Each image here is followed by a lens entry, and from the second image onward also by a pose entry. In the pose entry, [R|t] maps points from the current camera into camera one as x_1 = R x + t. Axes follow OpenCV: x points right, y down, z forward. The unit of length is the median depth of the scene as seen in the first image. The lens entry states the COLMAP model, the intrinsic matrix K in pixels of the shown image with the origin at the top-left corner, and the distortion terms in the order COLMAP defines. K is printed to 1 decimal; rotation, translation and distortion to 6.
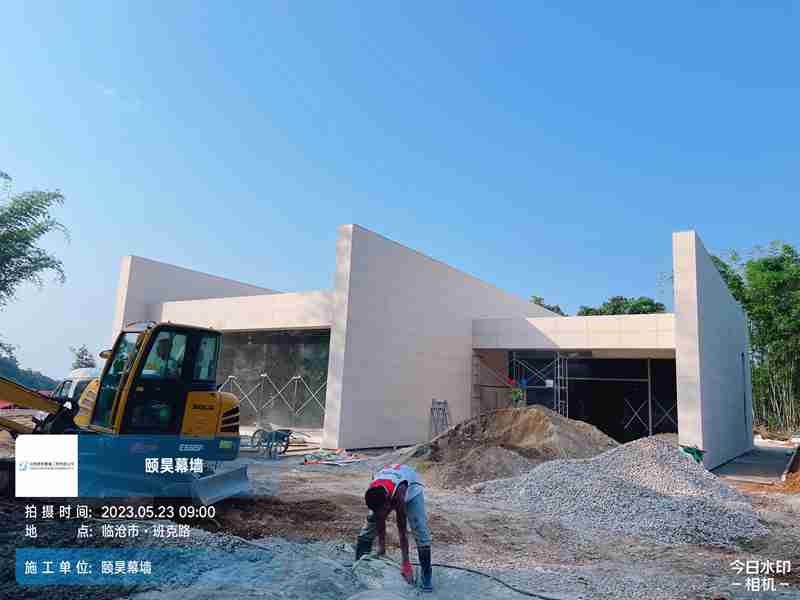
lens RADIAL K [[605.0, 0, 400.6], [0, 605.0, 295.7], [0, 0, 1]] dist [0.076455, -0.104177]
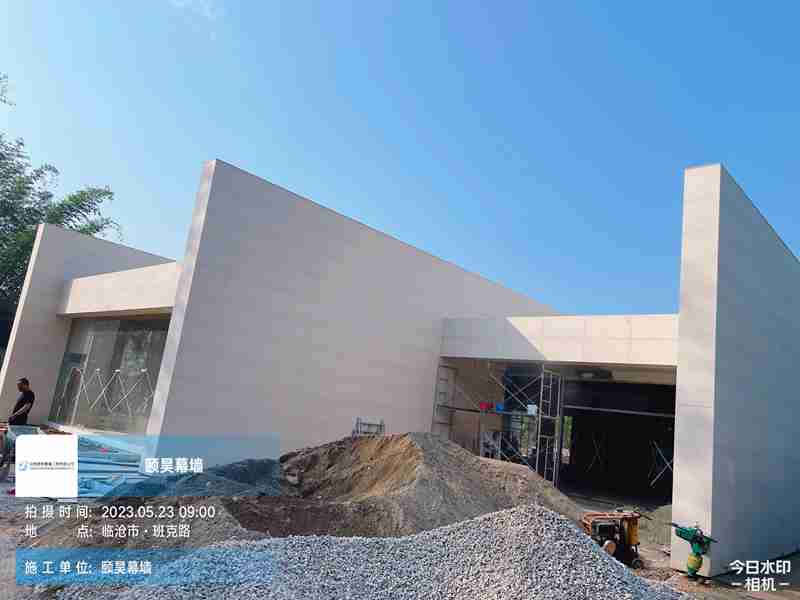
lens RADIAL K [[605.0, 0, 400.6], [0, 605.0, 295.7], [0, 0, 1]] dist [0.076455, -0.104177]
pose [[0.982708, 0.041545, -0.180438, 0.221182], [-0.049657, 0.997938, -0.040671, 0.048791], [0.178377, 0.048927, 0.982745, 0.276633]]
